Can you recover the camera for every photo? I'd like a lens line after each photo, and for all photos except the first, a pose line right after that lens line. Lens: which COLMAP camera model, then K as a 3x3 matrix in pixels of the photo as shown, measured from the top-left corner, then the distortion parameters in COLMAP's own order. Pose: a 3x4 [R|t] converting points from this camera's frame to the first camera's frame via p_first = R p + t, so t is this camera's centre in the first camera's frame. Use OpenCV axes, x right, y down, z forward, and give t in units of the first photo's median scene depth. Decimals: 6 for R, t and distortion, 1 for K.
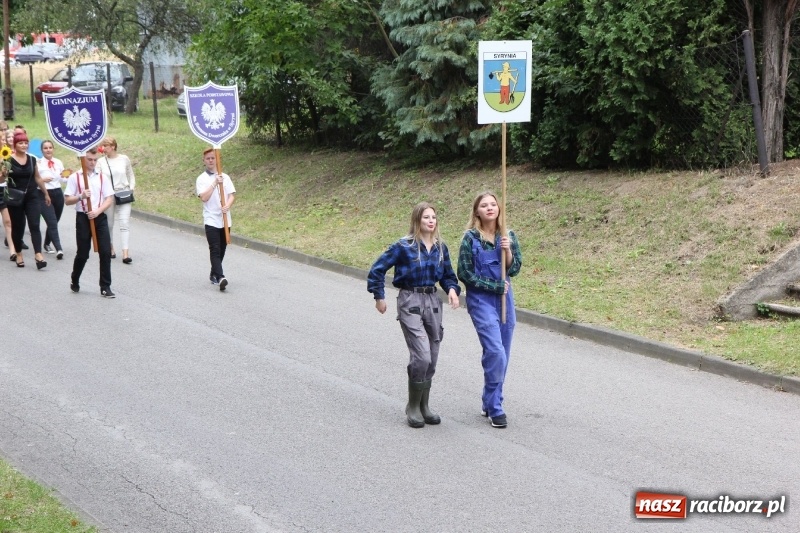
lens RADIAL K [[1688.2, 0, 405.1], [0, 1688.2, 262.8], [0, 0, 1]] dist [0.317400, 0.000000]
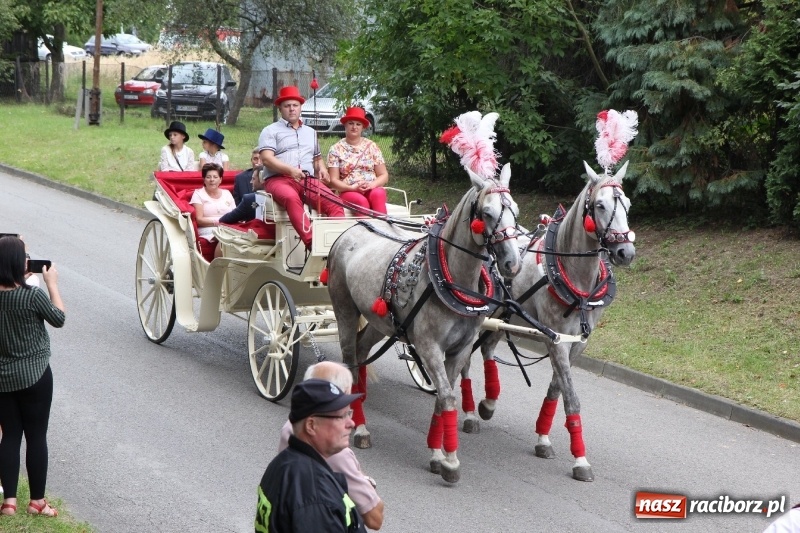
lens RADIAL K [[1870.2, 0, 393.5], [0, 1870.2, 264.2], [0, 0, 1]] dist [0.362583, 0.000000]
pose [[0.997236, 0.062668, -0.039904, -0.068873], [-0.063283, 0.997893, -0.014327, -0.017184], [0.038922, 0.016812, 0.999101, 0.111633]]
